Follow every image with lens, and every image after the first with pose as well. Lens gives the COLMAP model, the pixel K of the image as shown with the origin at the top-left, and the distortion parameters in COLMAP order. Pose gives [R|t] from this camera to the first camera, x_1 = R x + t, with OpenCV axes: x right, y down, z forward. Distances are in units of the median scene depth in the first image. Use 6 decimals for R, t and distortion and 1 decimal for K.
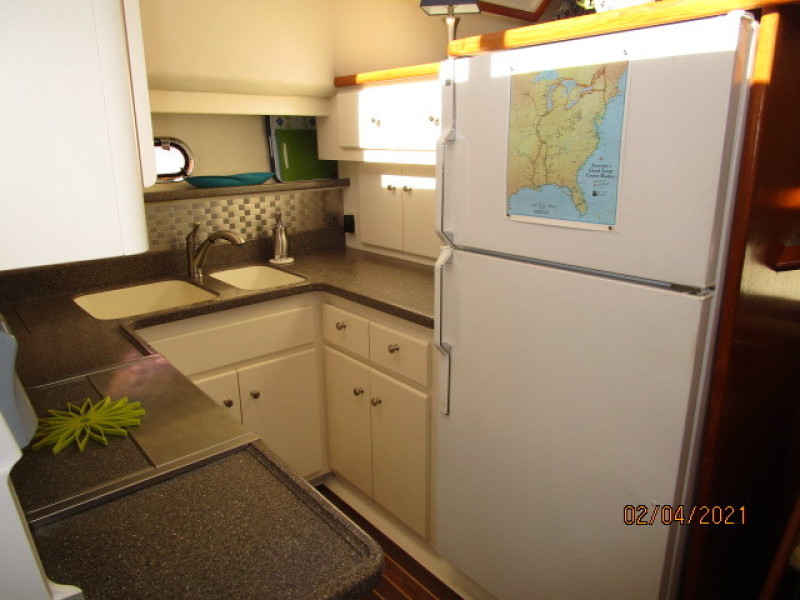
lens RADIAL K [[565.8, 0, 402.0], [0, 565.8, 292.9], [0, 0, 1]] dist [-0.014455, -0.002065]
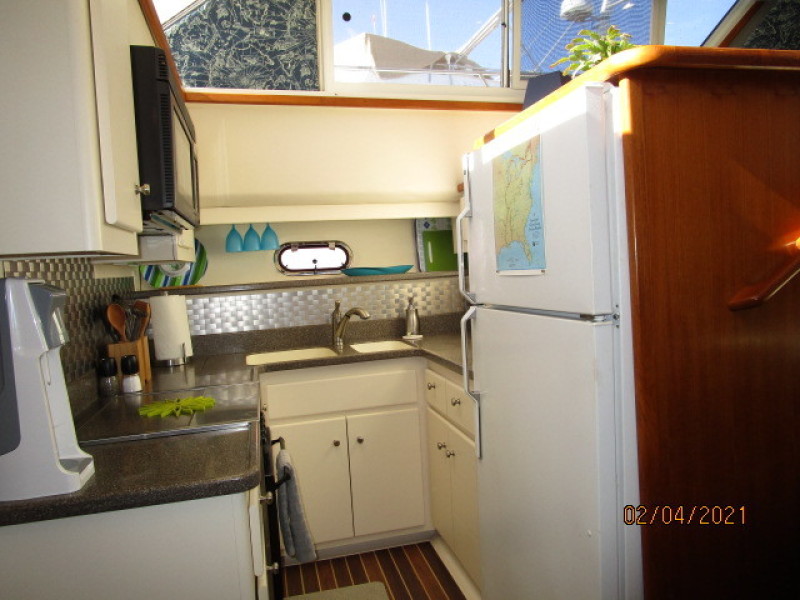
lens RADIAL K [[574.1, 0, 400.0], [0, 574.1, 300.0], [0, 0, 1]] dist [-0.019581, -0.000743]
pose [[0.897002, -0.018786, -0.441627, 0.358767], [-0.066878, 0.981827, -0.177603, 0.099081], [0.436938, 0.188845, 0.879445, -0.088503]]
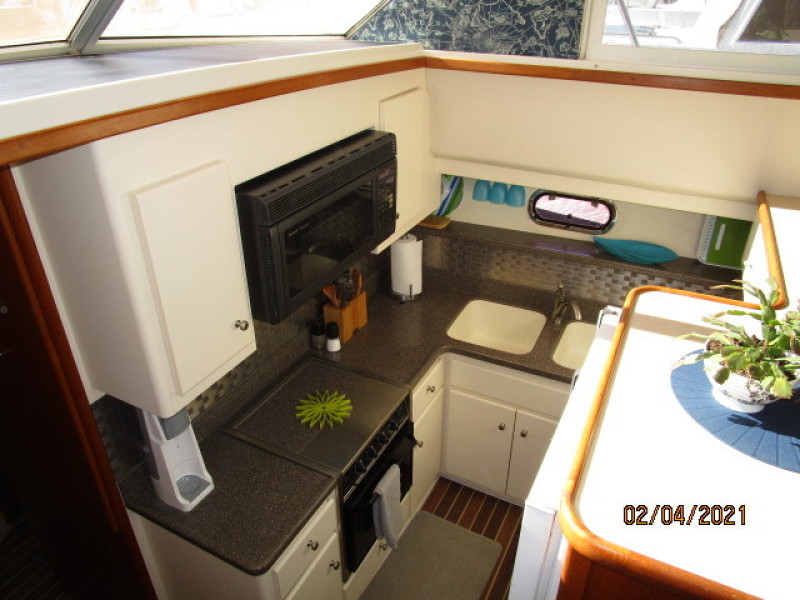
lens RADIAL K [[565.8, 0, 402.0], [0, 565.8, 292.9], [0, 0, 1]] dist [-0.014455, -0.002065]
pose [[0.379524, 0.459324, -0.803108, 0.502353], [-0.248103, 0.886788, 0.389937, -0.521625], [0.891295, 0.051263, 0.450517, 0.176550]]
